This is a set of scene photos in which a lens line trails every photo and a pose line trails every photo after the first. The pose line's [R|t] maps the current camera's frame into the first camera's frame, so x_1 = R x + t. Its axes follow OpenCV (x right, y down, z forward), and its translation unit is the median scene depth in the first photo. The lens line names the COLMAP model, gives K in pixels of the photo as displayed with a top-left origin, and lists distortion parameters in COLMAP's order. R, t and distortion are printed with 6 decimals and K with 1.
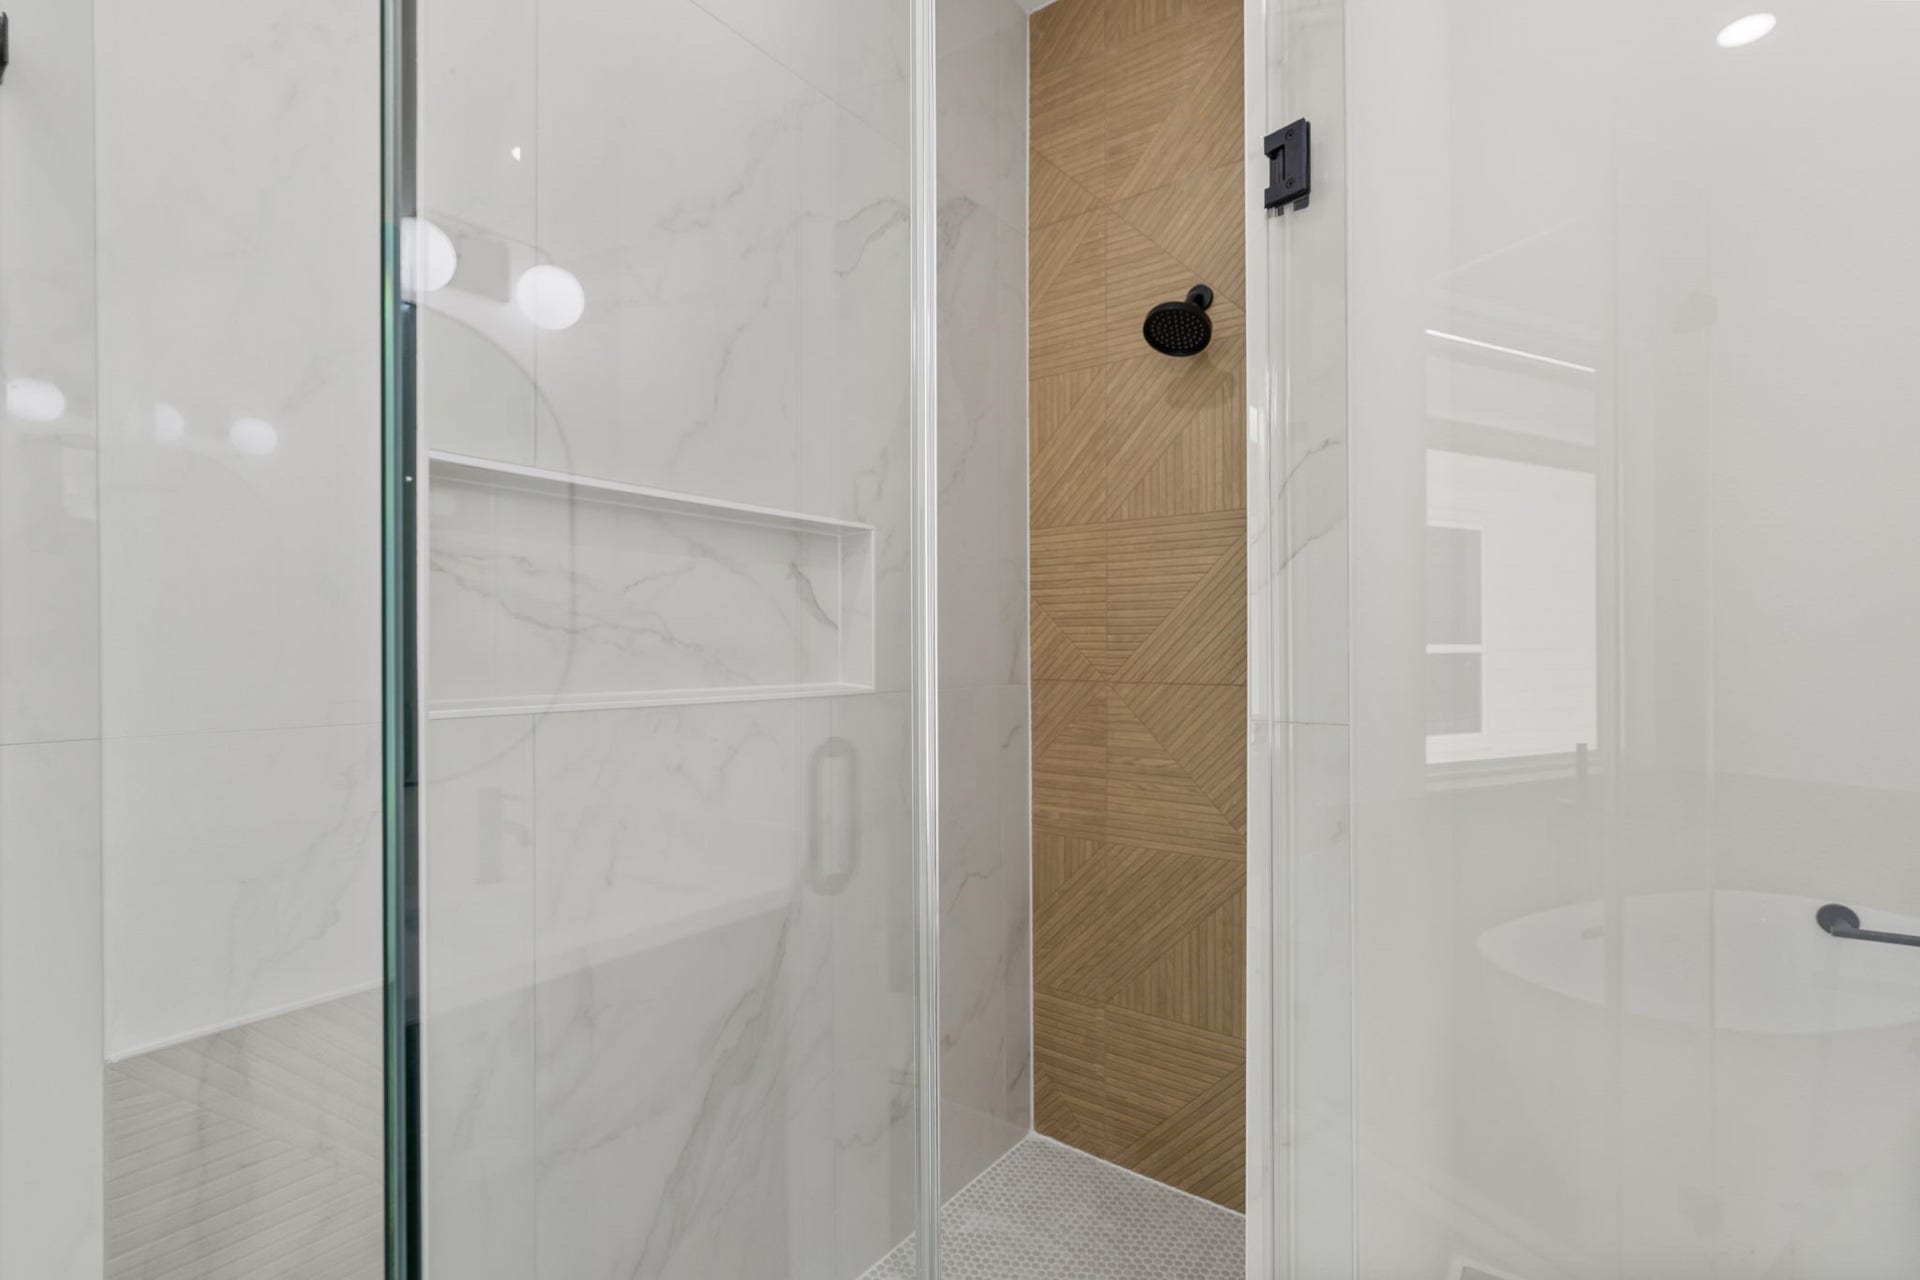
lens RADIAL K [[870.7, 0, 962.1], [0, 870.7, 641.5], [0, 0, 1]] dist [-0.007419, 0.002330]
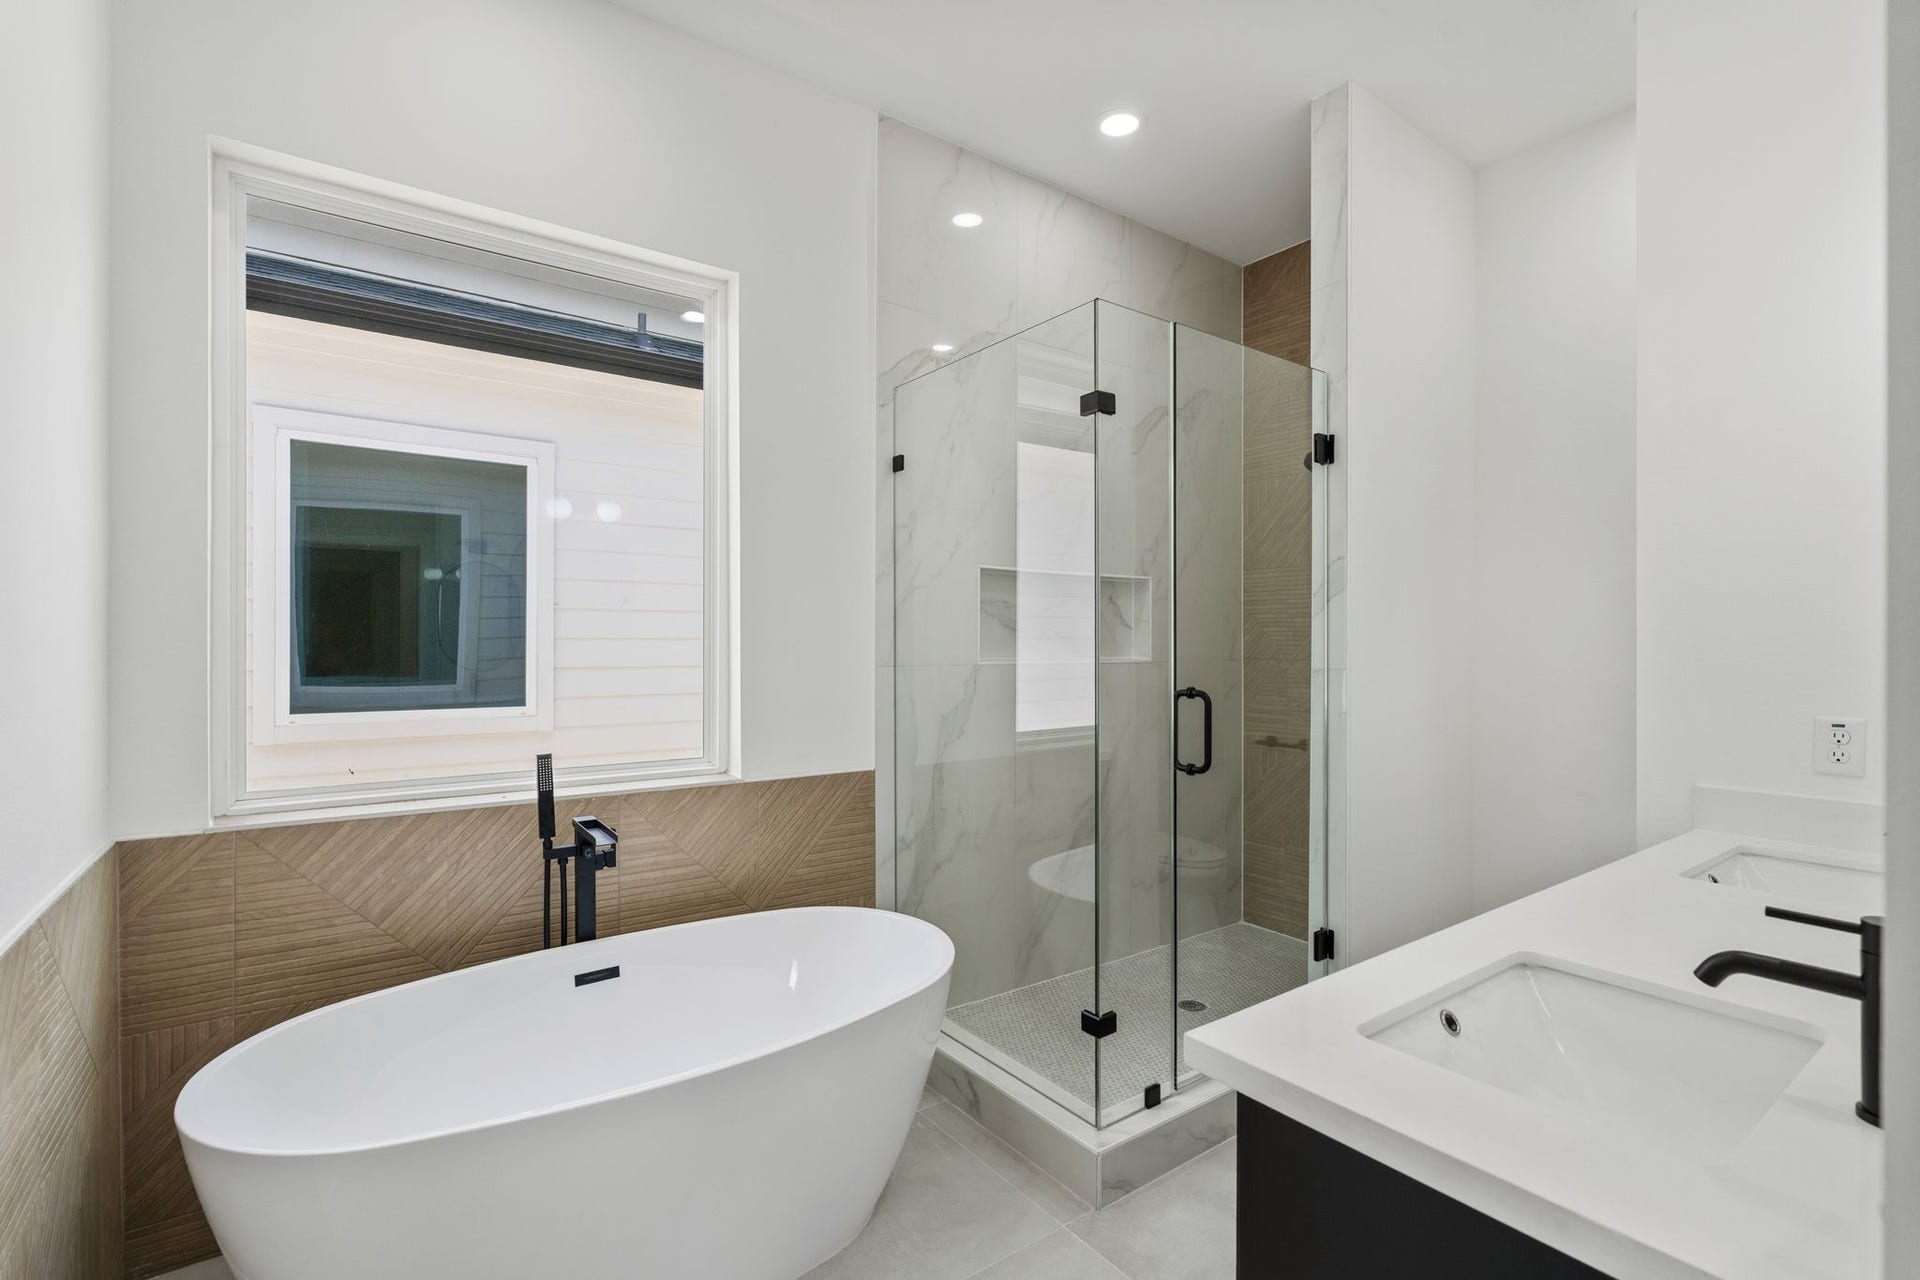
lens RADIAL K [[870.7, 0, 961.7], [0, 870.7, 641.6], [0, 0, 1]] dist [-0.007419, 0.002330]
pose [[0.954546, 0.003008, -0.298049, 0.062897], [-0.002989, 0.999995, 0.000518, 0.011578], [0.298049, 0.000396, 0.954550, -0.821810]]
